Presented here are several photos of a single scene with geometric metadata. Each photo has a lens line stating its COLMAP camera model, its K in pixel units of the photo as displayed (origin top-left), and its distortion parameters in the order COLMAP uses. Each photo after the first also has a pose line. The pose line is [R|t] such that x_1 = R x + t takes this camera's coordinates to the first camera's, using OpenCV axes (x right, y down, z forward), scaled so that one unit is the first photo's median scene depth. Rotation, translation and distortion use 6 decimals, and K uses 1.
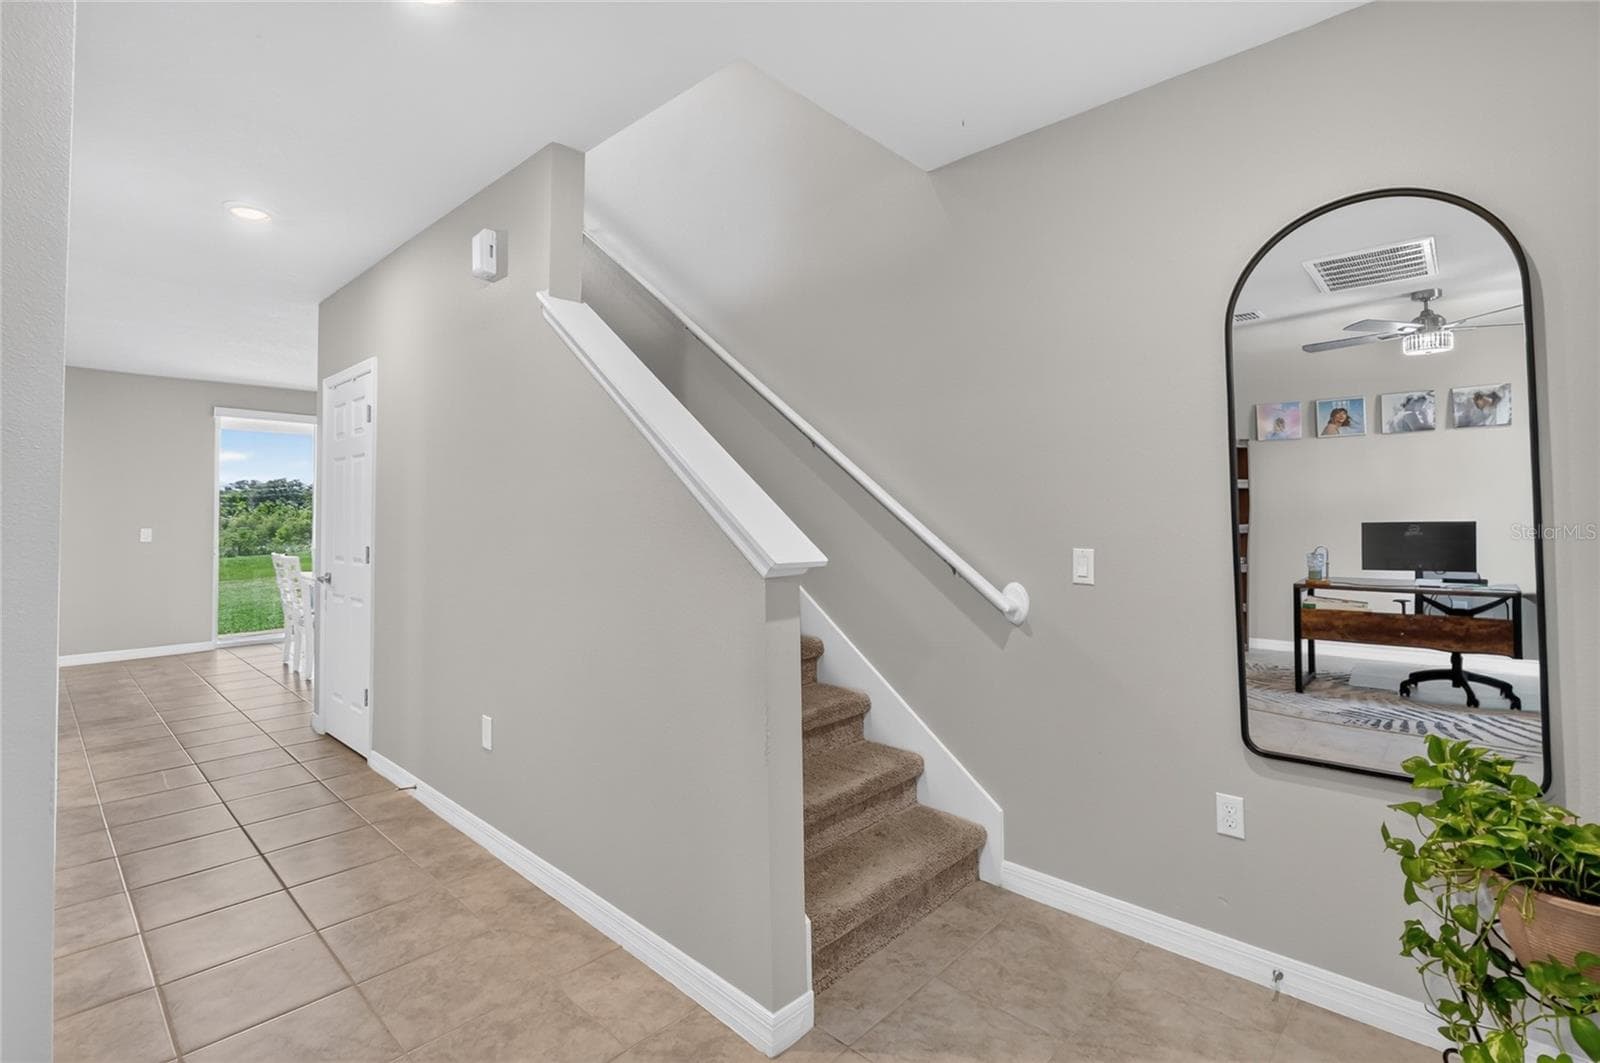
lens RADIAL K [[739.6, 0, 799.8], [0, 739.6, 527.6], [0, 0, 1]] dist [0.006694, -0.003357]
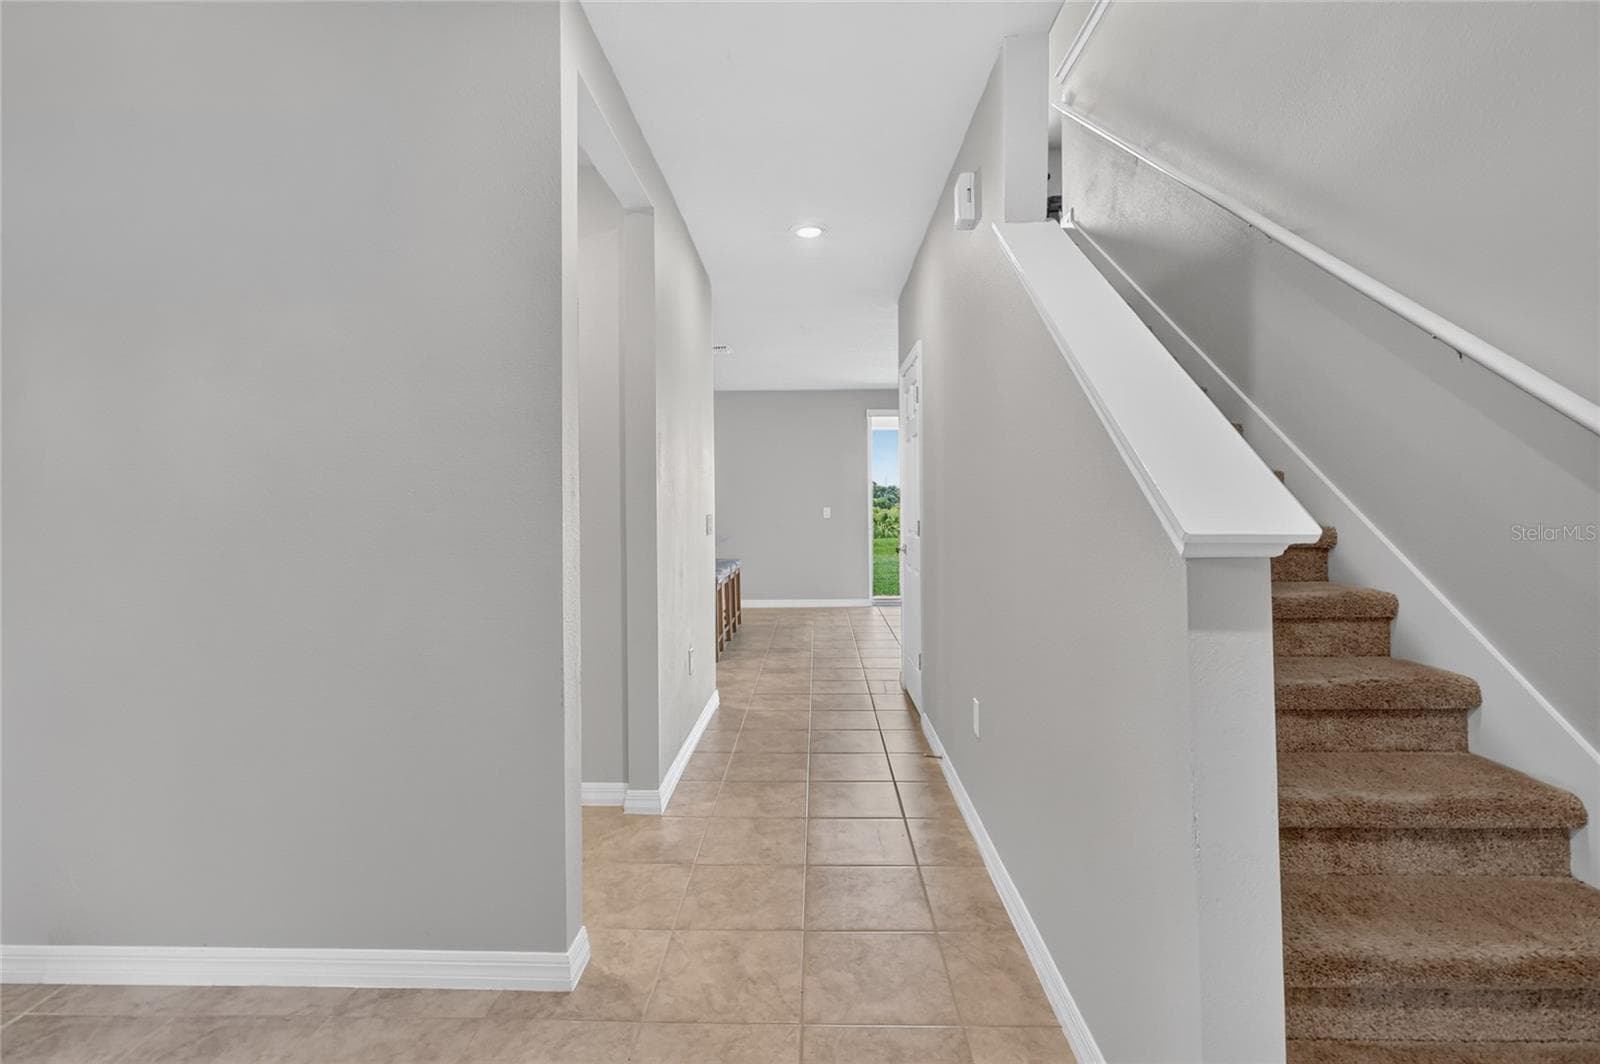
lens RADIAL K [[739.6, 0, 798.6], [0, 739.6, 514.6], [0, 0, 1]] dist [0.006694, -0.003357]
pose [[0.660477, 0.004689, -0.750832, 0.138019], [-0.003355, 0.999989, 0.003294, 0.020815], [0.750839, 0.000344, 0.660485, 0.237719]]
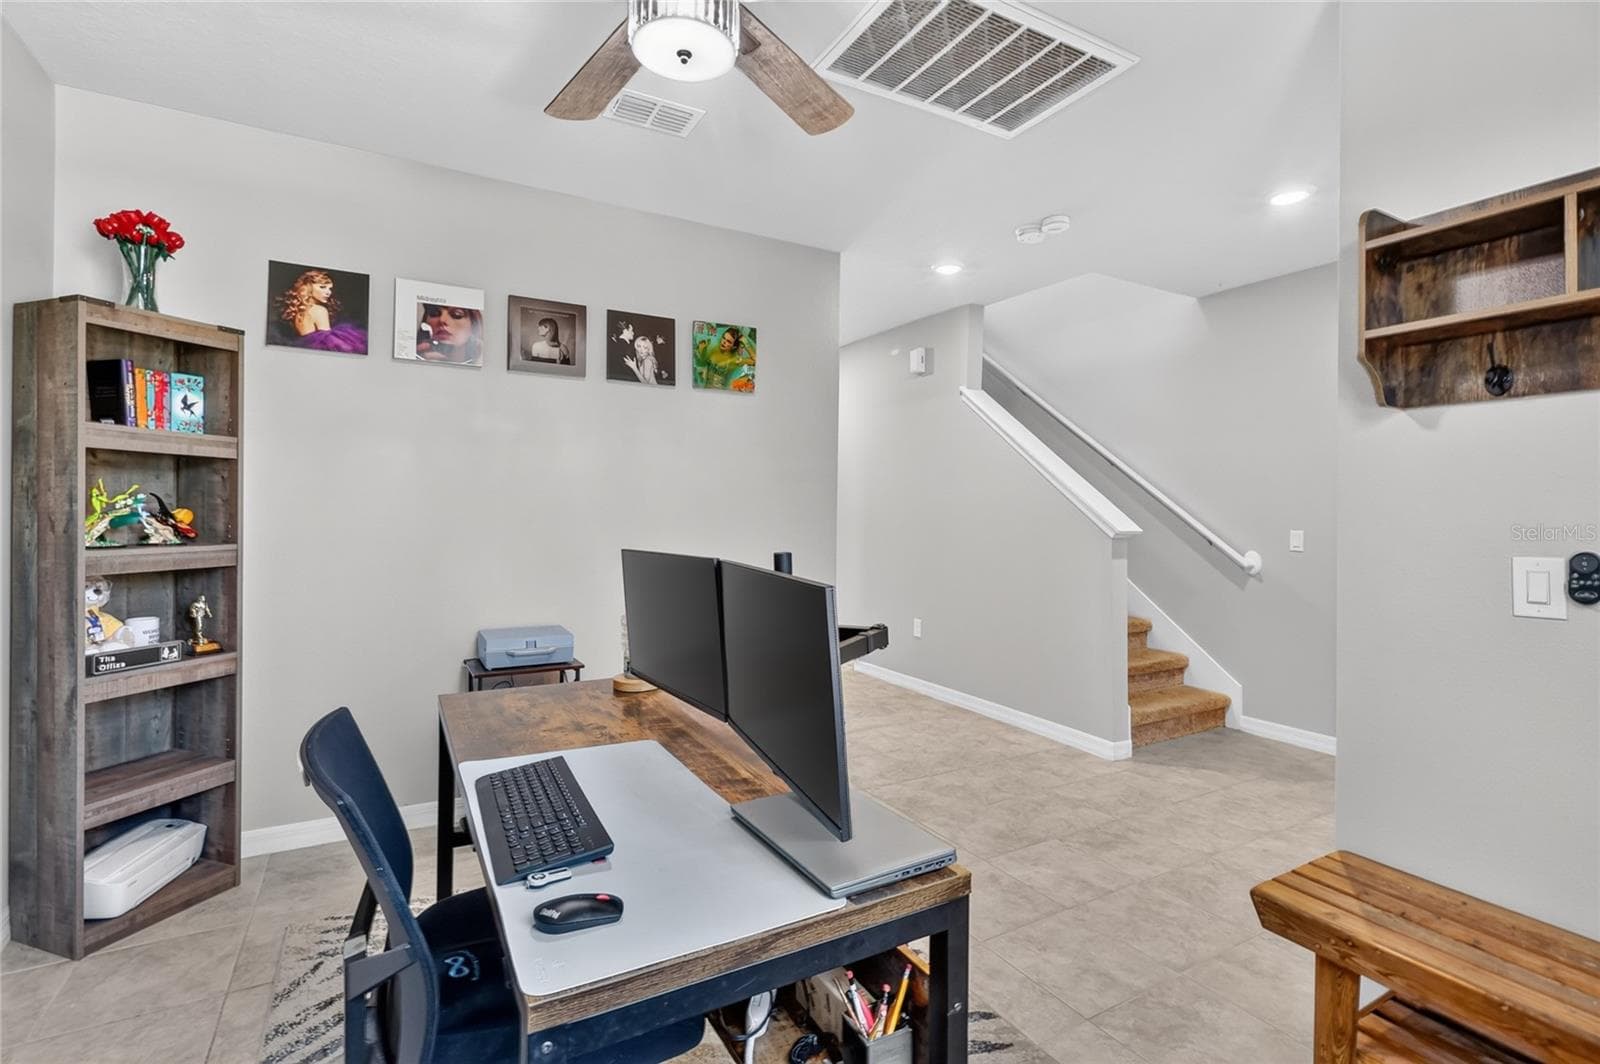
lens RADIAL K [[739.6, 0, 797.8], [0, 739.6, 520.2], [0, 0, 1]] dist [0.006694, -0.003357]
pose [[0.954519, 0.013427, -0.297847, -0.187906], [-0.013347, 0.999908, 0.002304, 0.016436], [0.297850, 0.001776, 0.954611, -0.889577]]
